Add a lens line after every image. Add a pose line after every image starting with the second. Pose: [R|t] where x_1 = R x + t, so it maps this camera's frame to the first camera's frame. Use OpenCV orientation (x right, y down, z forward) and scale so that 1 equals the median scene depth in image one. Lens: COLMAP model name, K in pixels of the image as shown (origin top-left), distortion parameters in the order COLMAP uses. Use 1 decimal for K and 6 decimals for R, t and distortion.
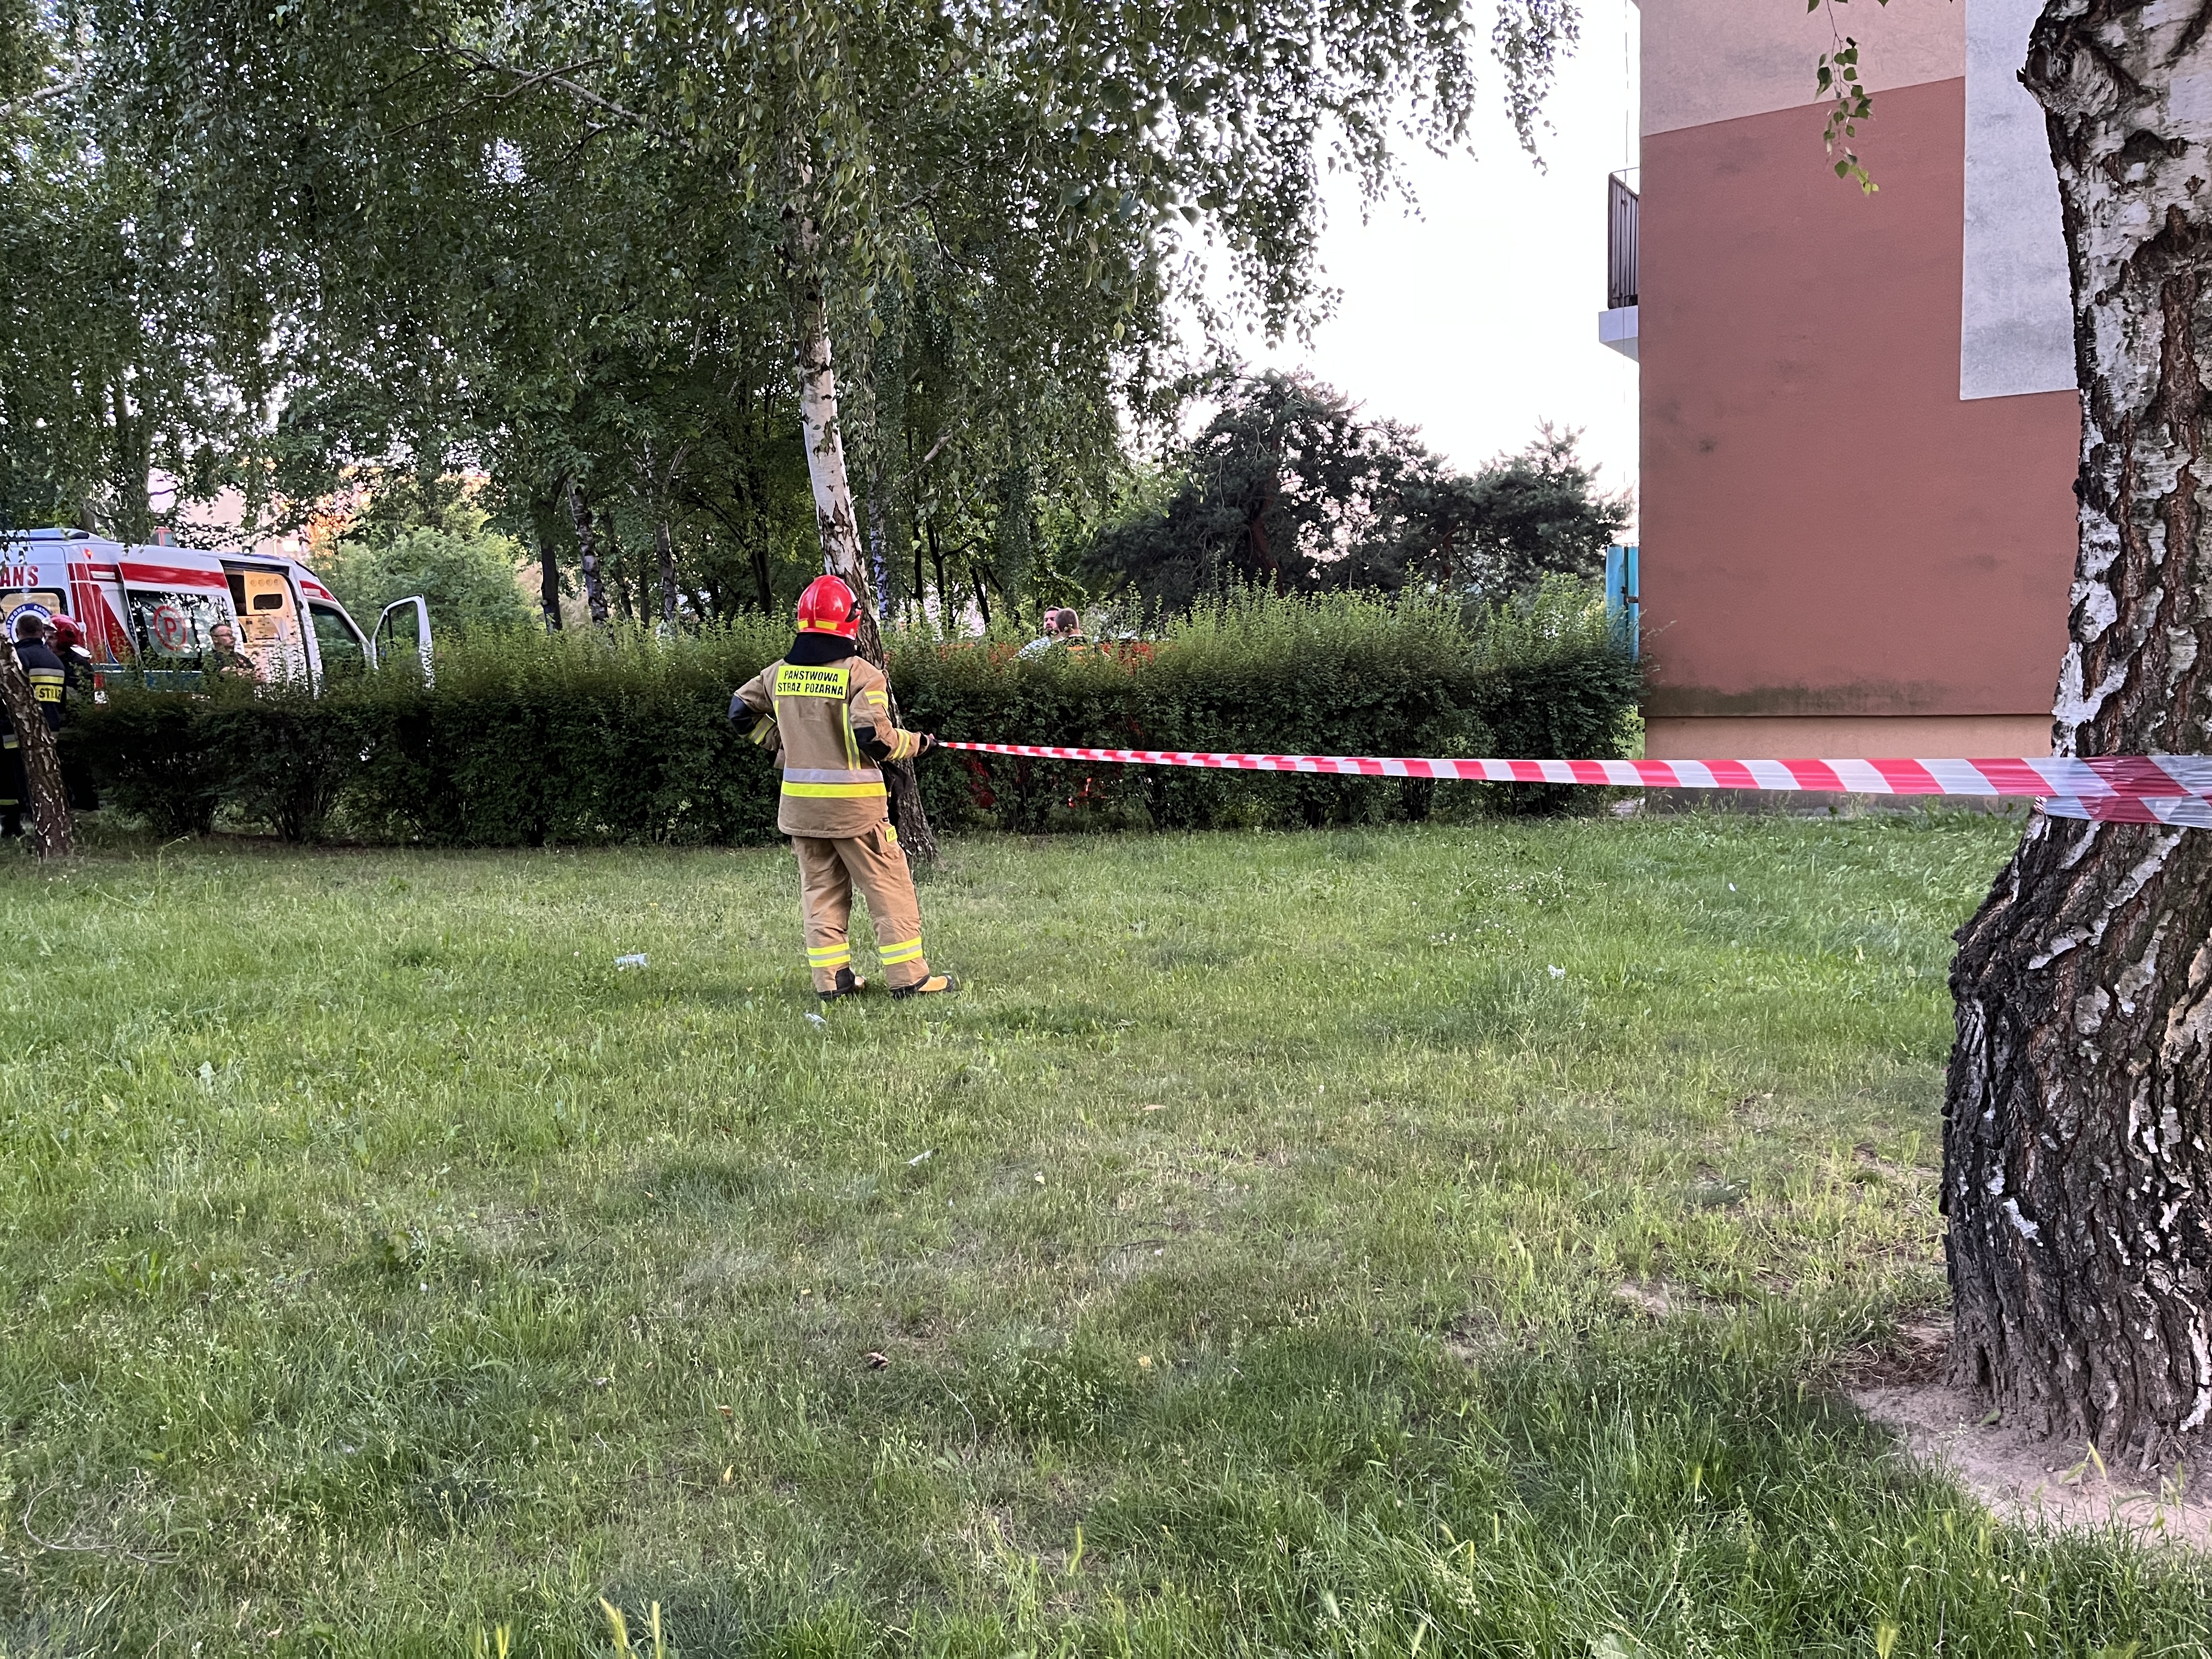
lens RADIAL K [[1583.0, 0, 1106.0], [0, 1583.0, 829.5], [0, 0, 1]] dist [0.037283, -0.070617]
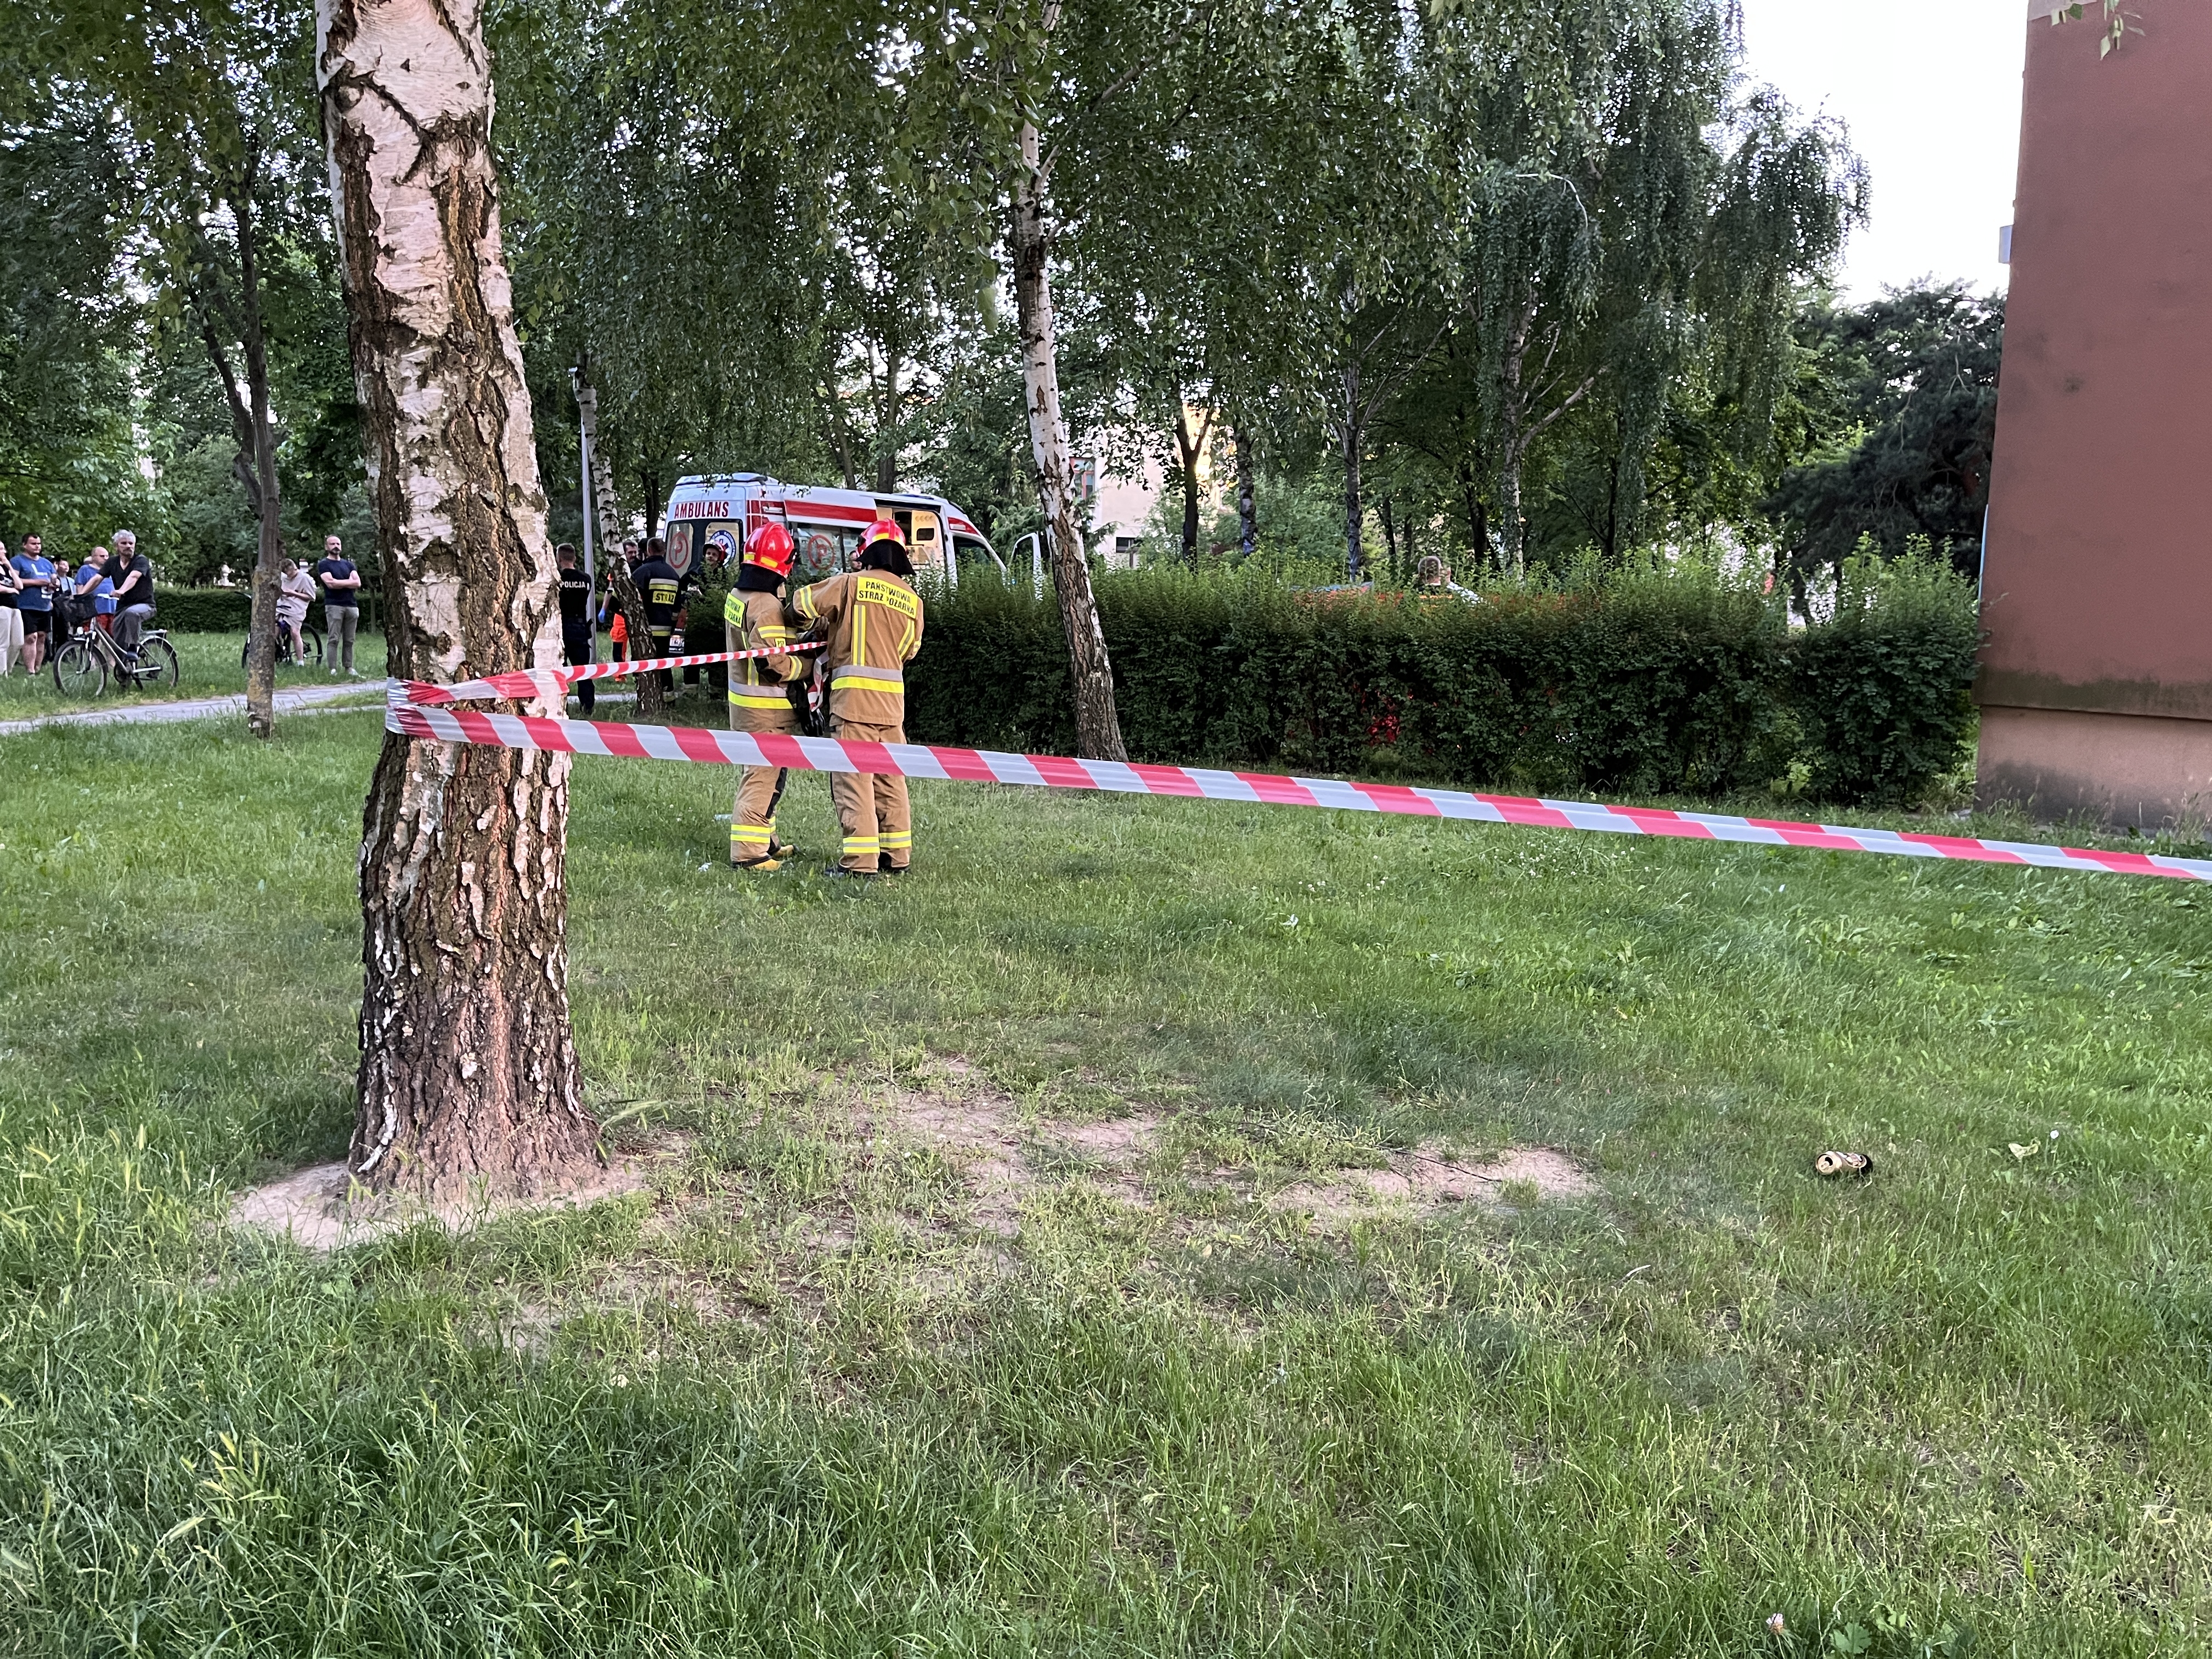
lens RADIAL K [[1583.0, 0, 1106.0], [0, 1583.0, 829.5], [0, 0, 1]] dist [0.037283, -0.070617]
pose [[0.867551, 0.112676, -0.484416, 0.288662], [-0.095207, 0.993611, 0.060607, -0.008945], [0.488150, -0.006460, 0.872736, 0.017735]]
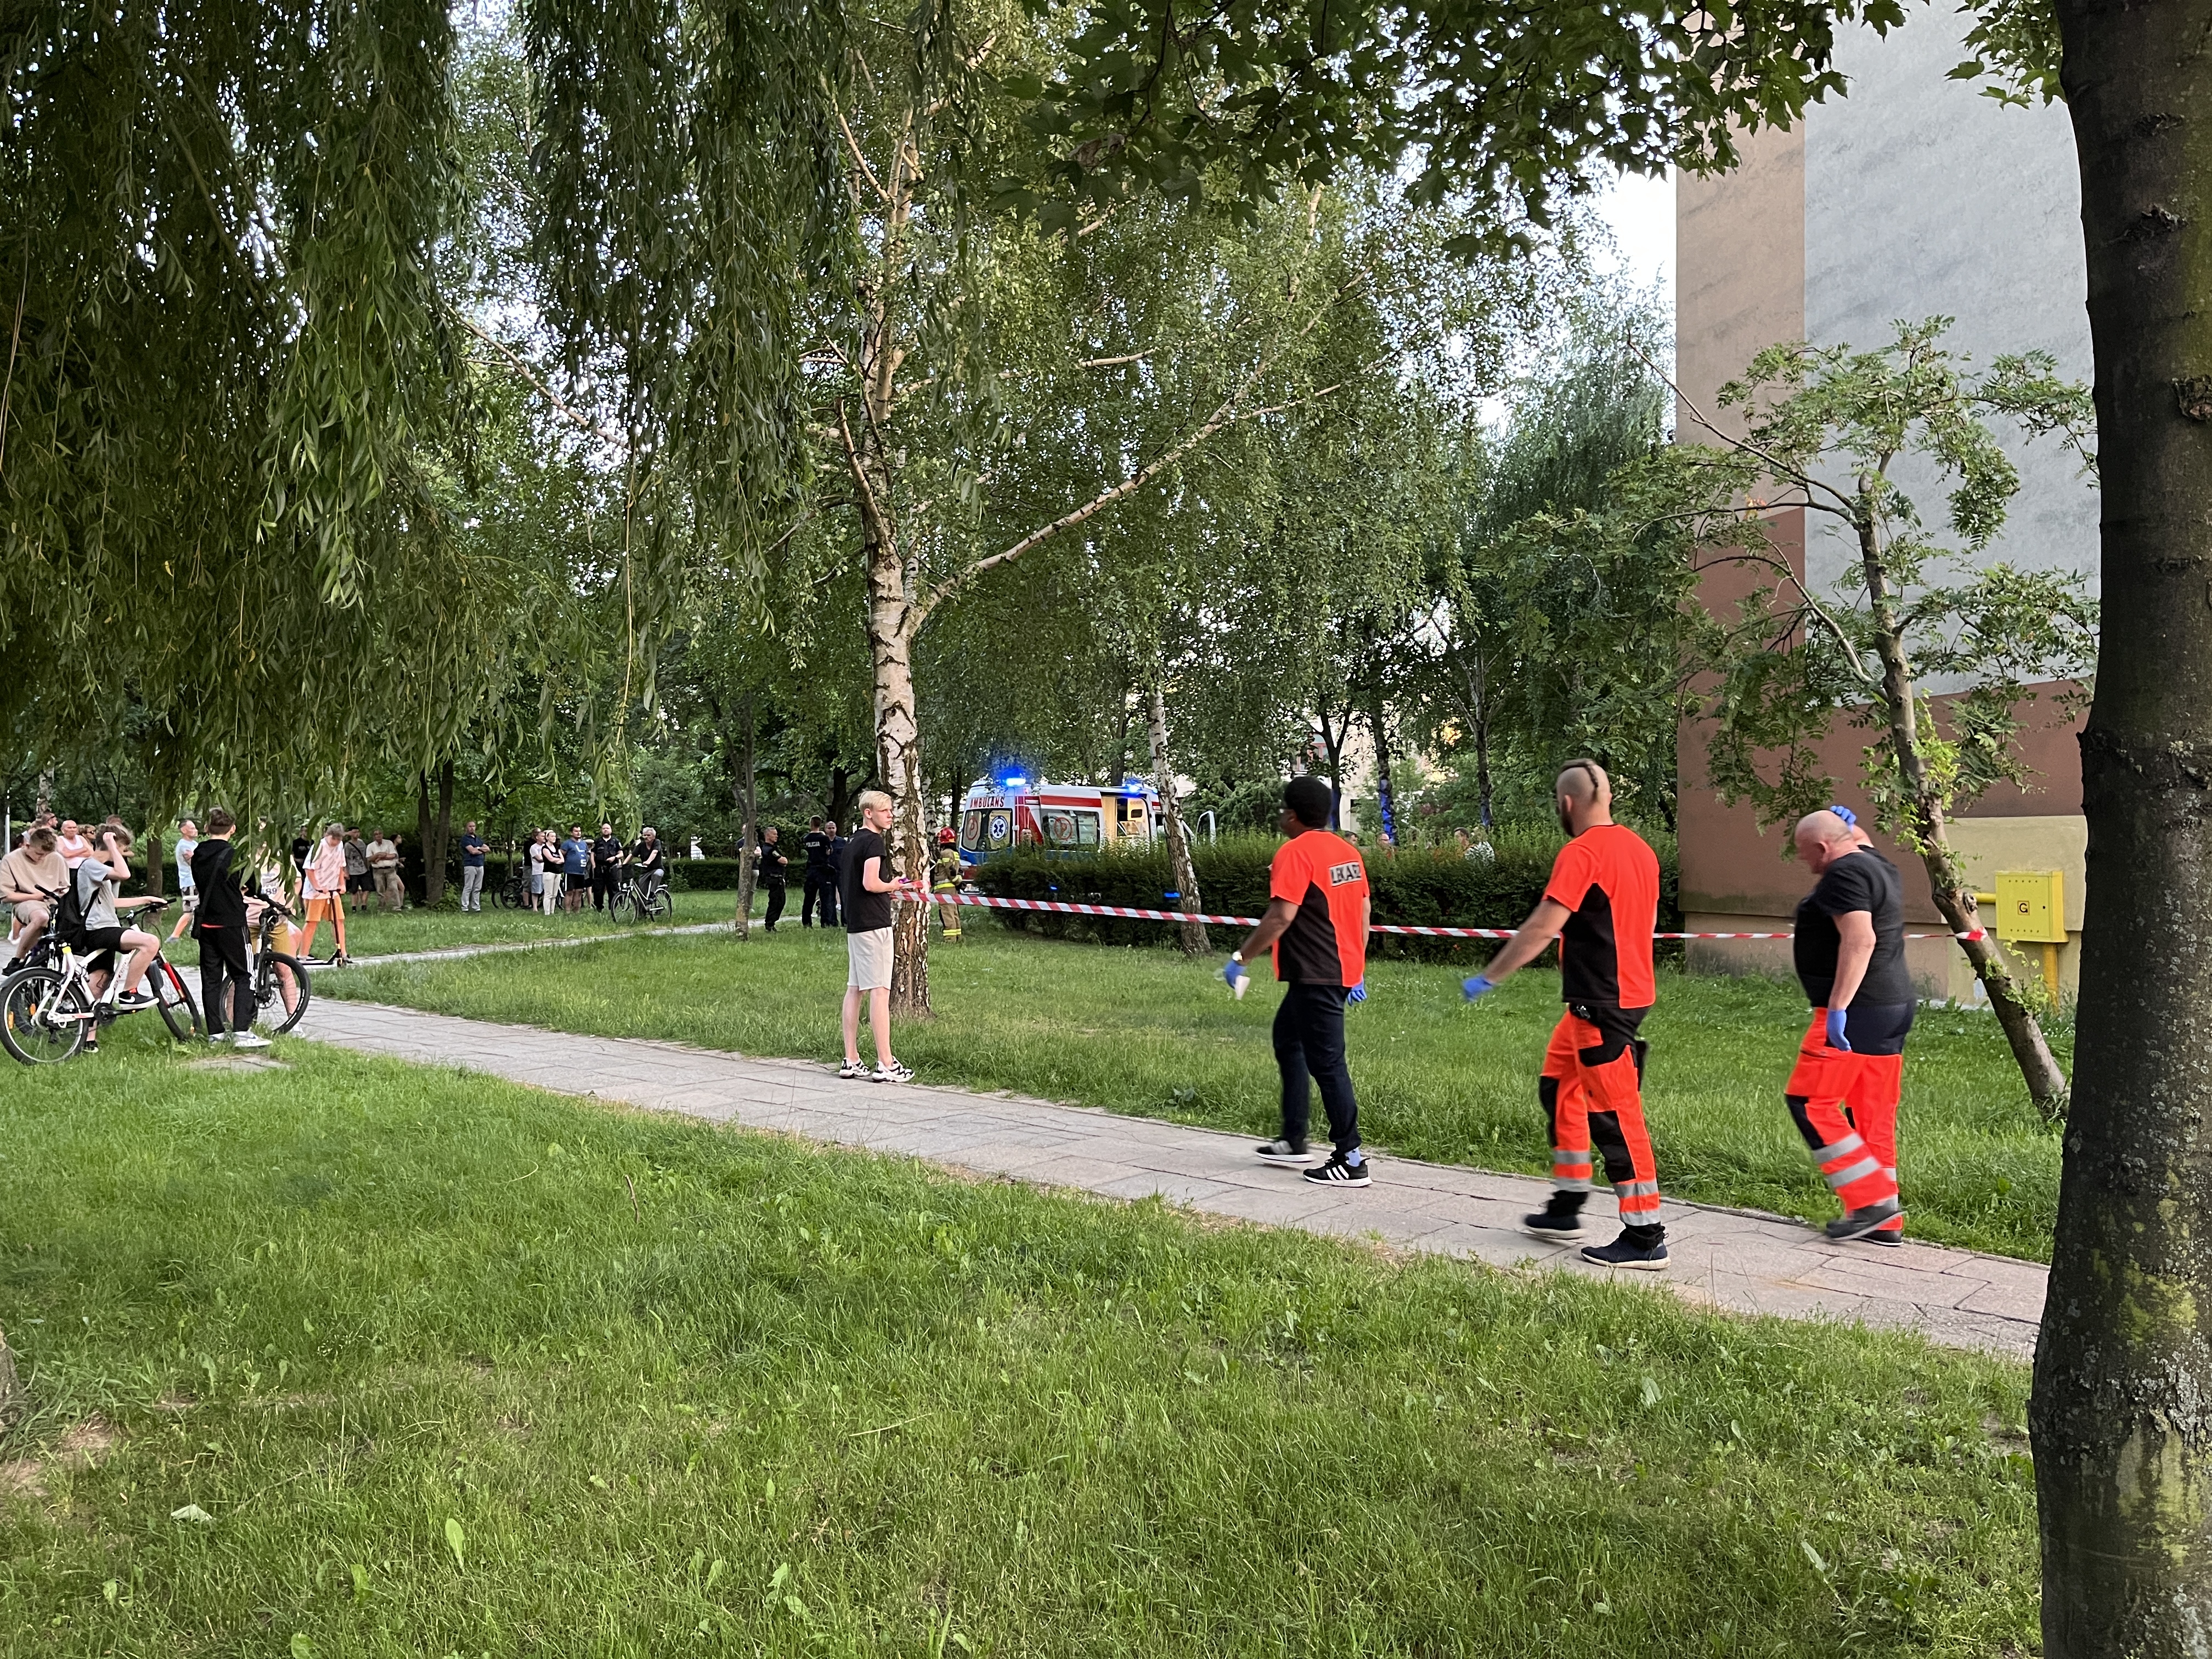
lens RADIAL K [[1583.0, 0, 1106.0], [0, 1583.0, 829.5], [0, 0, 1]] dist [0.037283, -0.070617]
pose [[0.764886, 0.018624, -0.643896, 0.823923], [-0.093188, 0.992266, -0.081998, 0.030477], [0.637389, 0.122723, 0.760706, -0.505663]]
